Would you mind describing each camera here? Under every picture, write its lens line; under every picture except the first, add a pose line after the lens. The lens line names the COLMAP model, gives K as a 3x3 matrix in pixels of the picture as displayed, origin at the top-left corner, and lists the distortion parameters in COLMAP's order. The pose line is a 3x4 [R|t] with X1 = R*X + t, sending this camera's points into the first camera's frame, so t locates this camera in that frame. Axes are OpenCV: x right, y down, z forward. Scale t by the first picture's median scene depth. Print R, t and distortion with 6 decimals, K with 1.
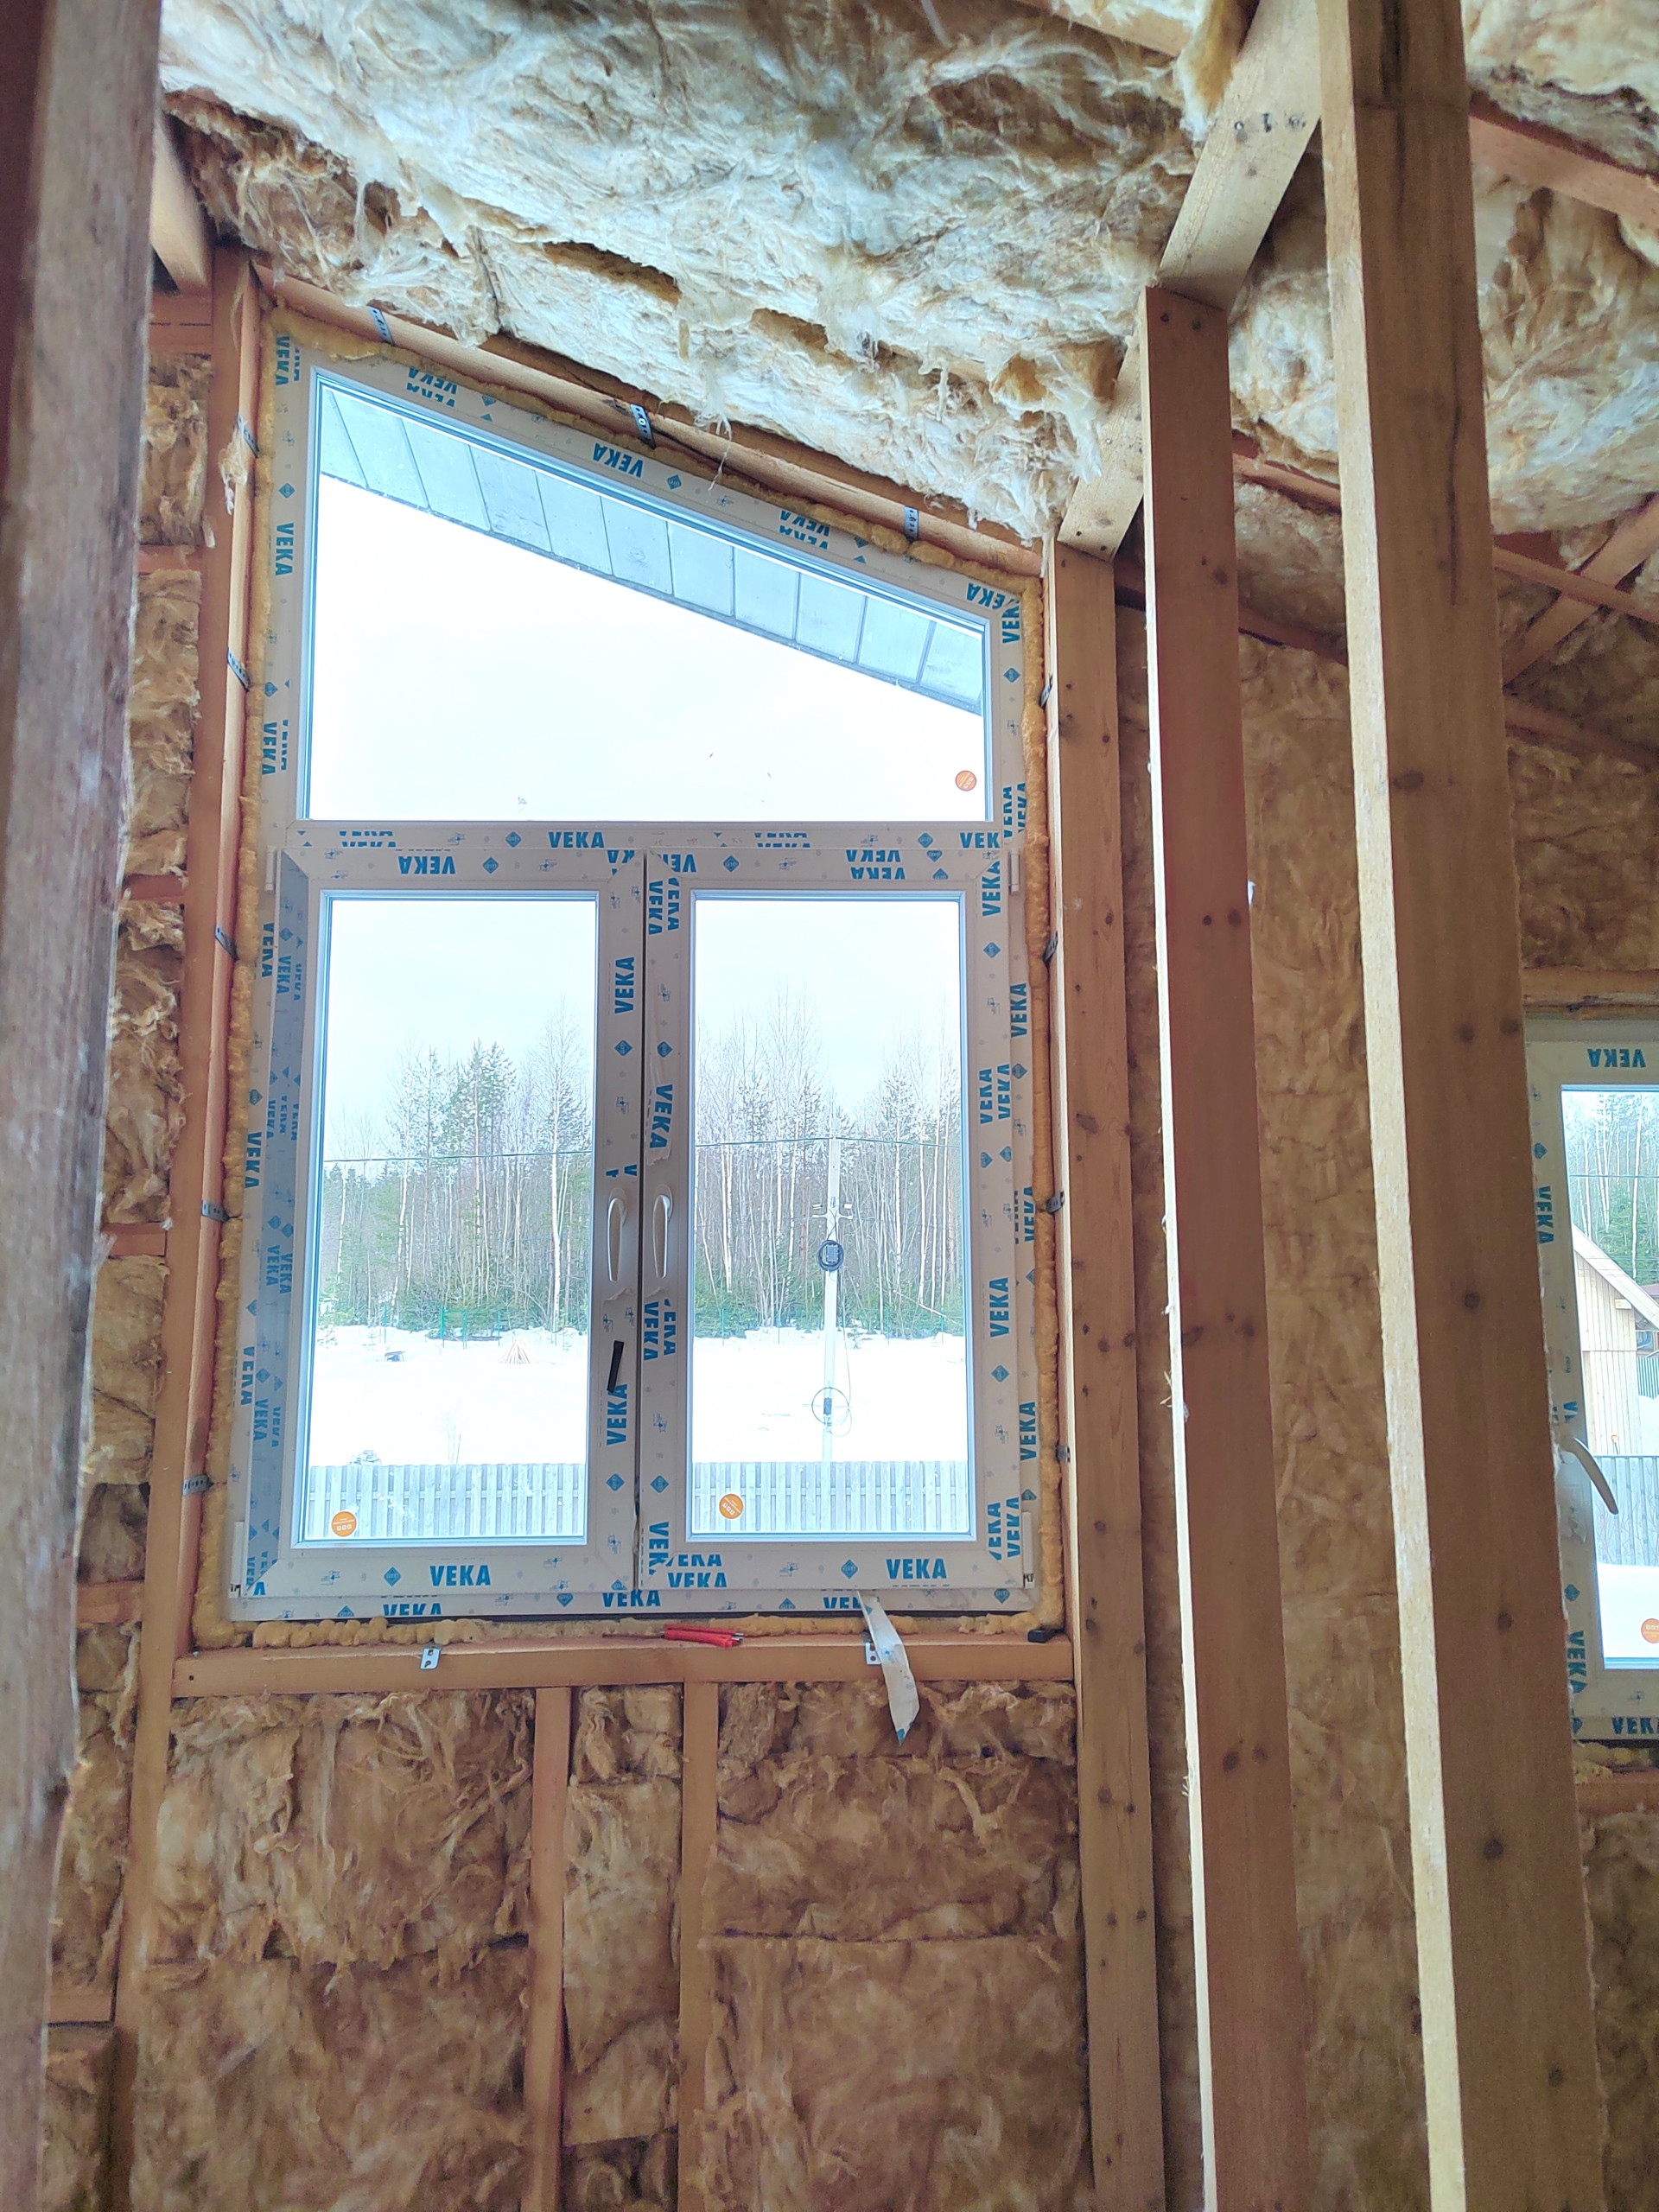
lens RADIAL K [[1472.8, 0, 820.4], [0, 1472.8, 1107.4], [0, 0, 1]] dist [0.042479, -0.025157]
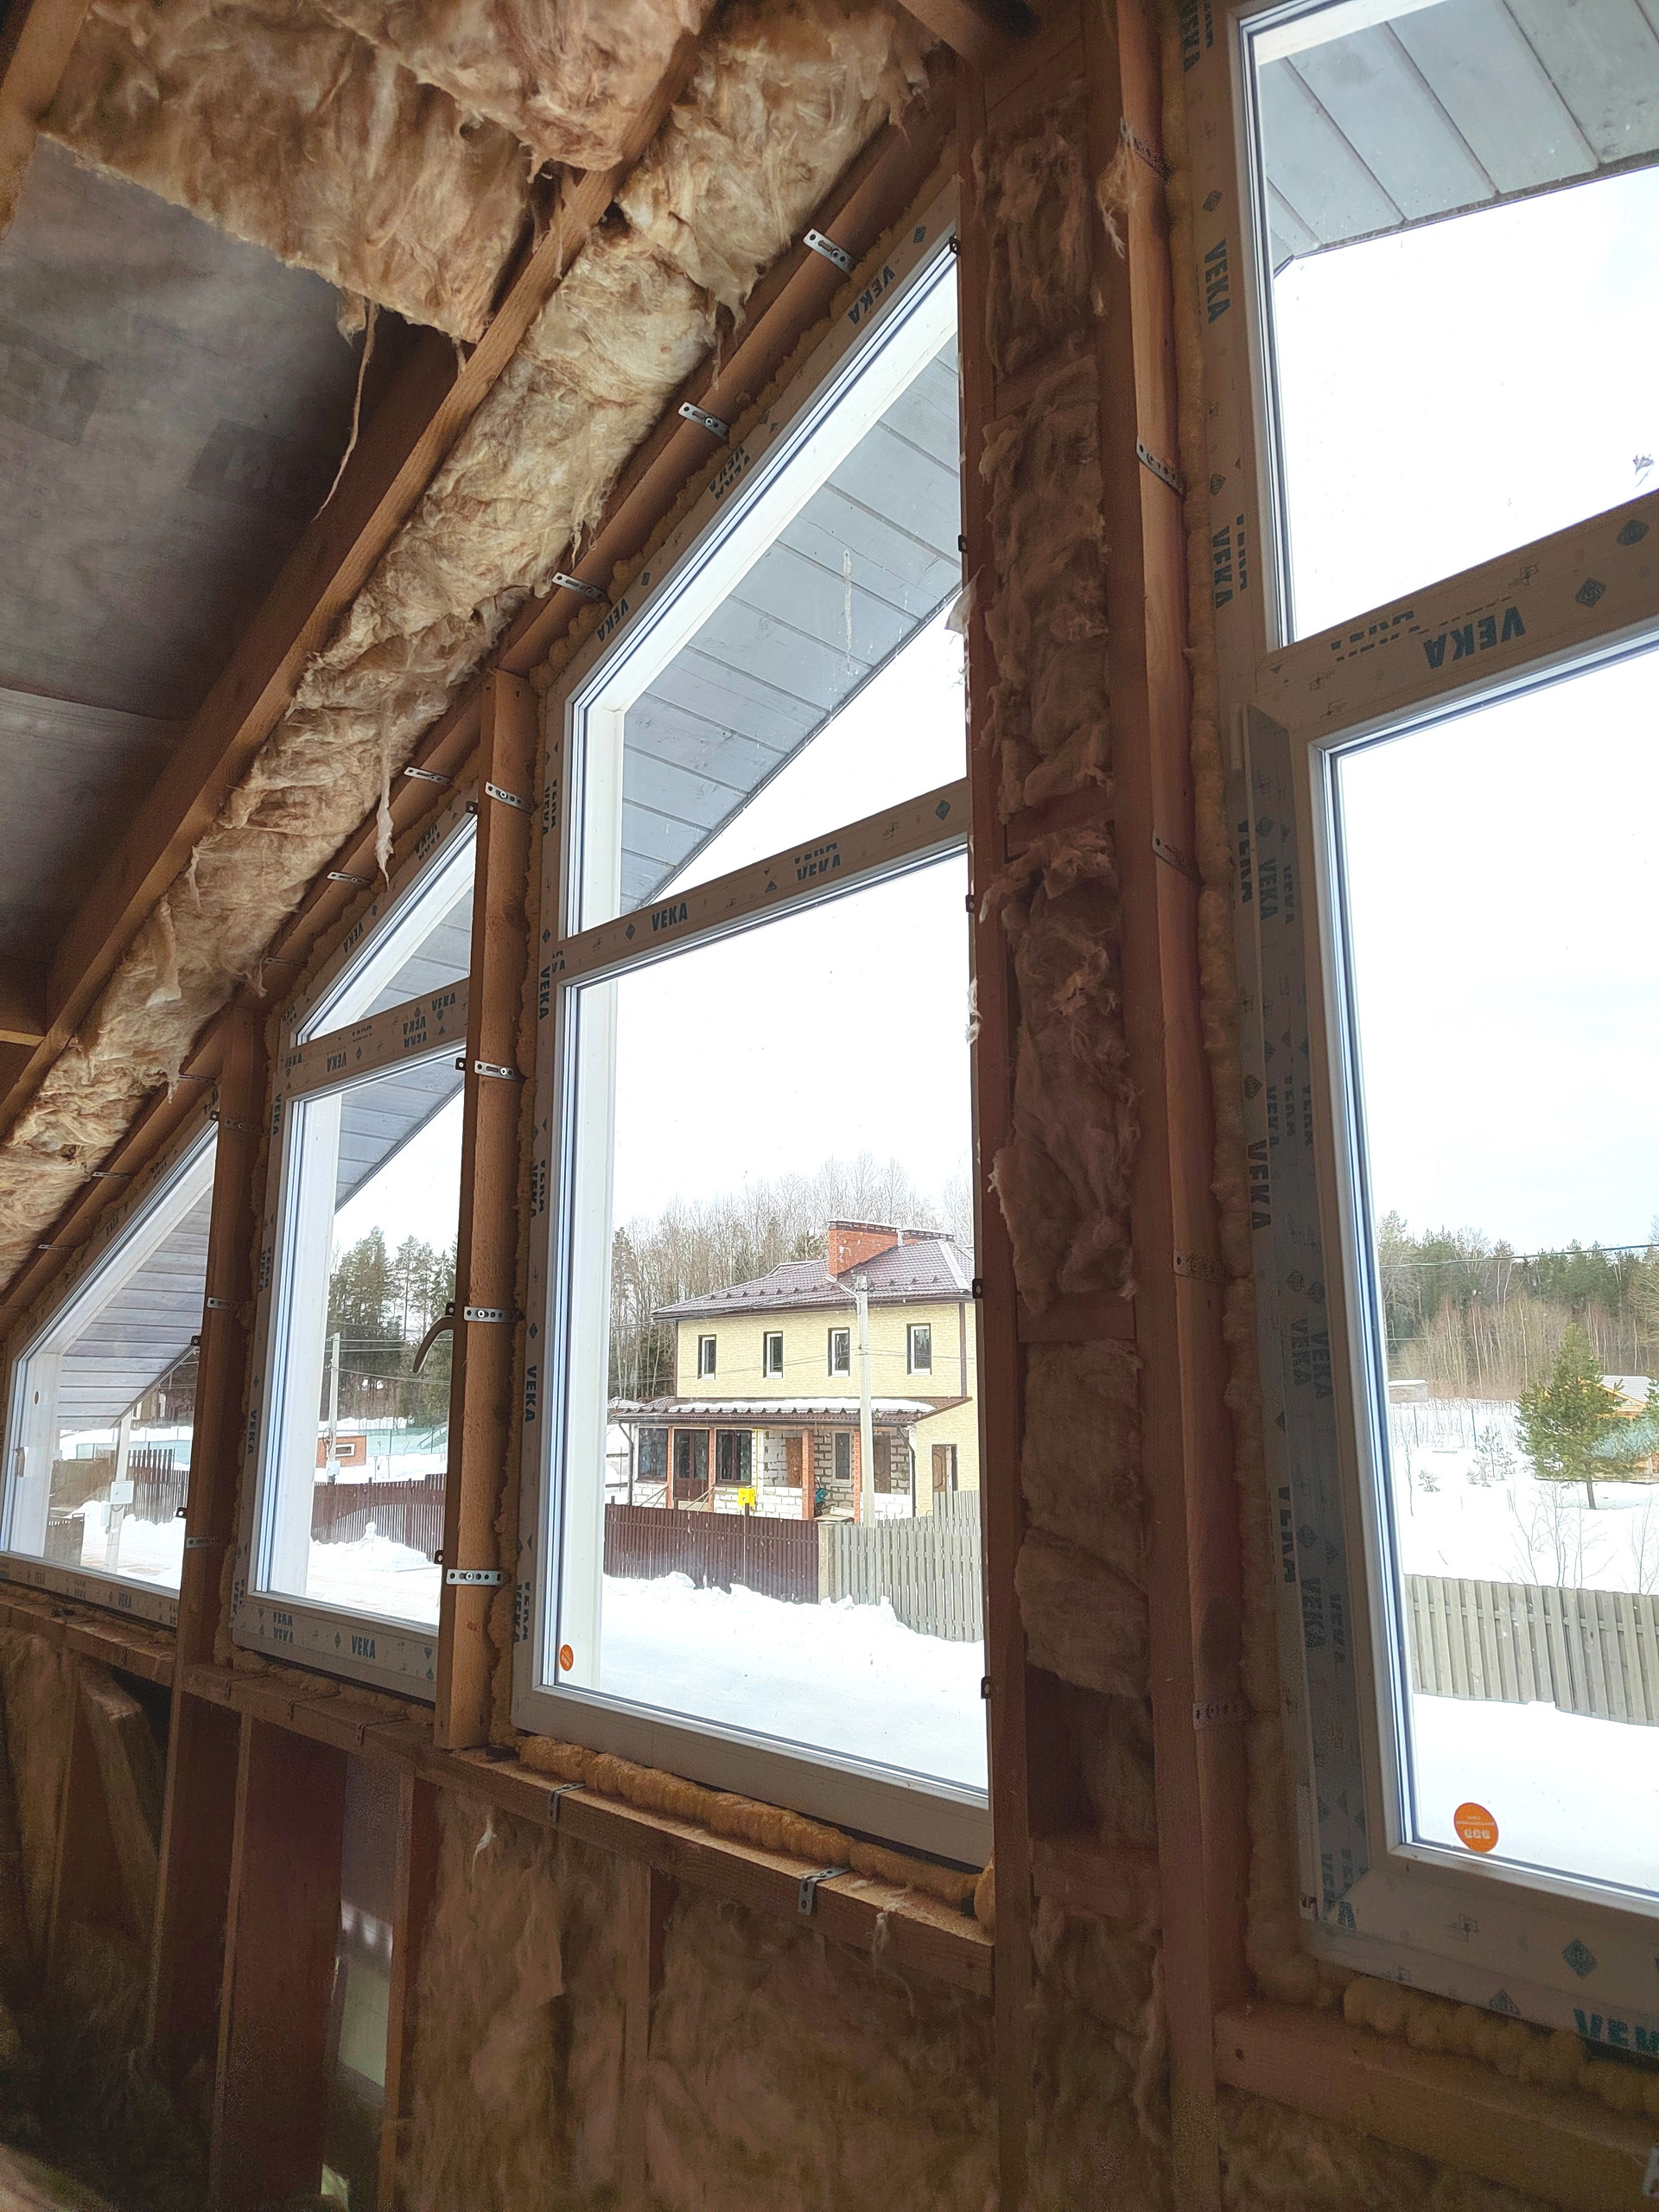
lens RADIAL K [[1457.2, 0, 830.8], [0, 1457.2, 1113.5], [0, 0, 1]] dist [0.051247, -0.037274]
pose [[0.652819, -0.143436, -0.743810, -0.033887], [0.096409, 0.989657, -0.106230, 0.055410], [0.751354, -0.002360, 0.659895, 0.460903]]
